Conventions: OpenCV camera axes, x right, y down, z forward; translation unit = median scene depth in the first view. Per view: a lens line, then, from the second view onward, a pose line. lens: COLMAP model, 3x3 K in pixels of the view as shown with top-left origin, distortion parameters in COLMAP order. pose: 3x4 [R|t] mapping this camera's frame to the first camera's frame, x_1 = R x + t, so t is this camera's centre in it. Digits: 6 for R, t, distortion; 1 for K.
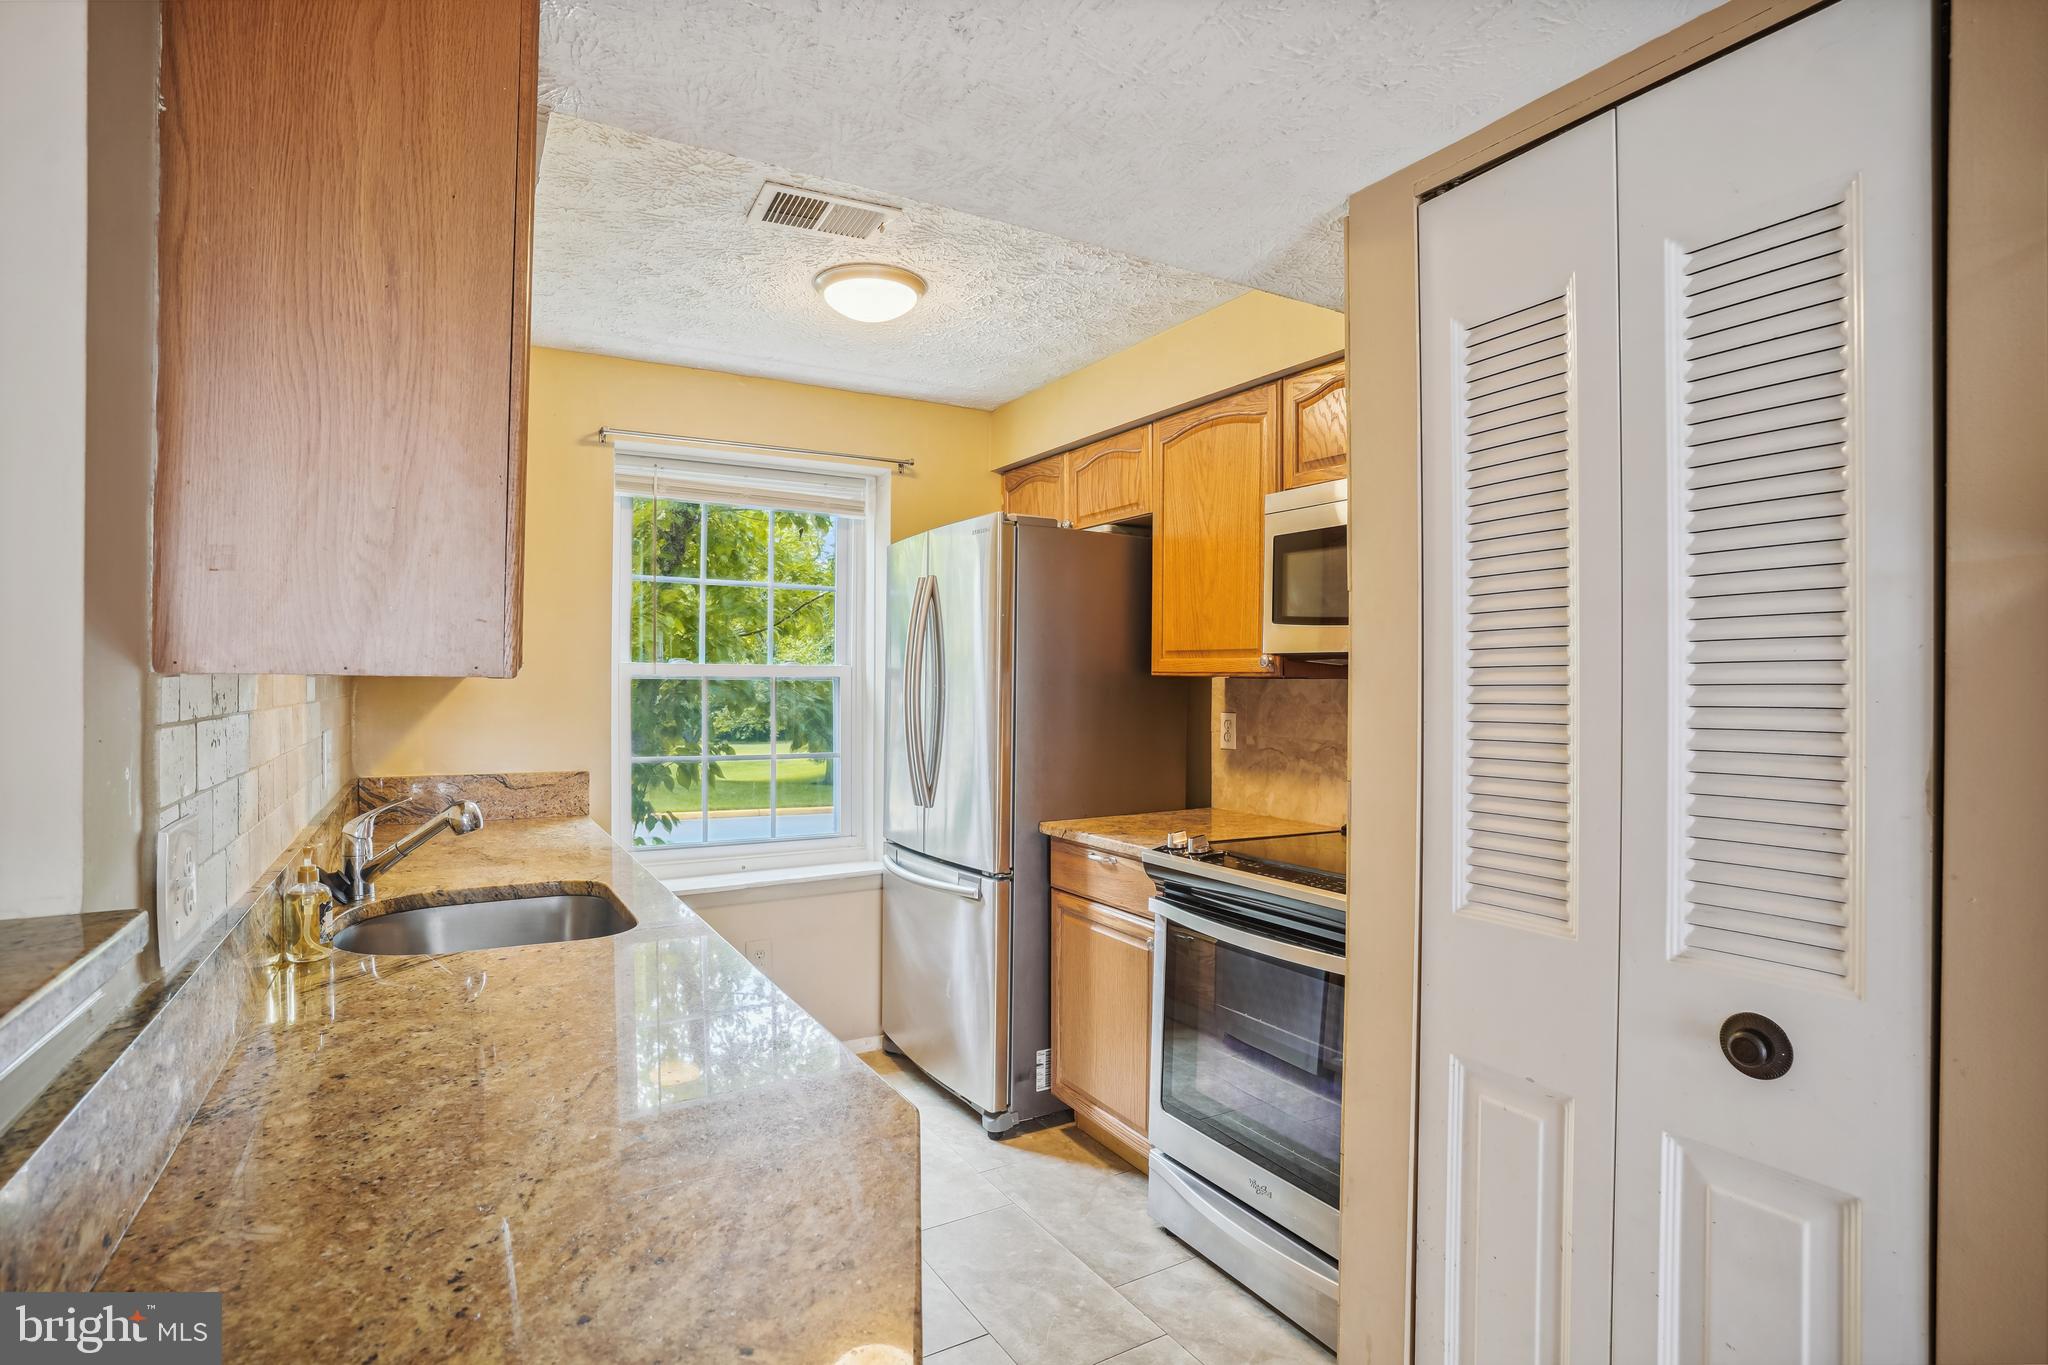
lens RADIAL K [[1011.7, 0, 976.5], [0, 1011.7, 690.6], [0, 0, 1]] dist [-0.070923, 0.032063]
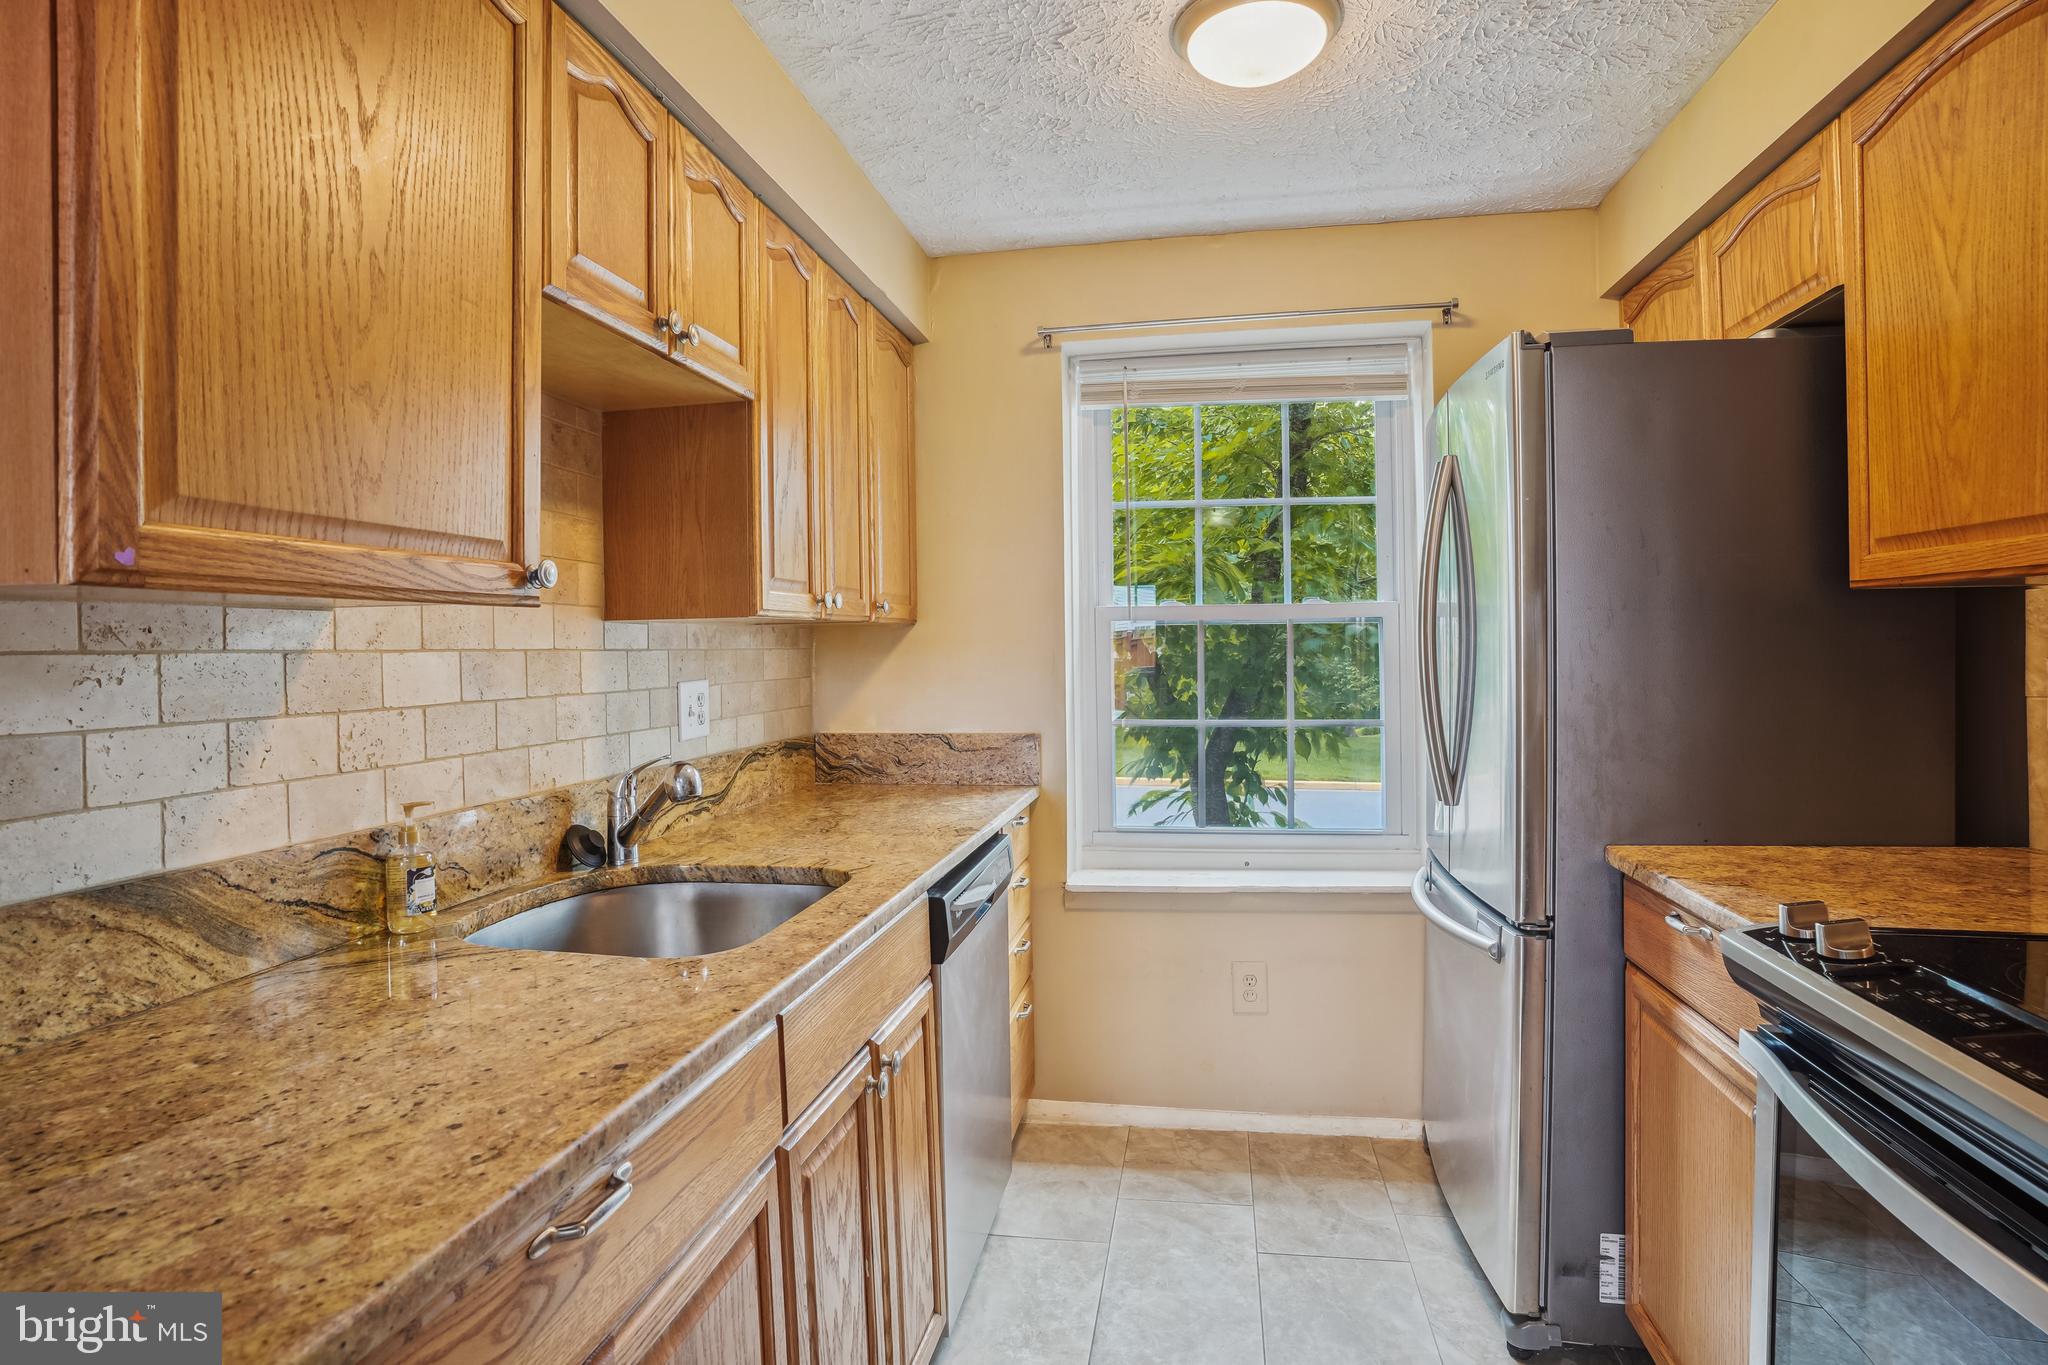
lens RADIAL K [[1045.7, 0, 1018.5], [0, 1045.7, 648.1], [0, 0, 1]] dist [-0.067518, 0.031635]
pose [[0.780660, -0.015365, -0.624767, 0.170141], [0.011957, 0.999882, -0.009650, 0.017156], [0.624842, 0.000063, 0.780751, 0.319937]]
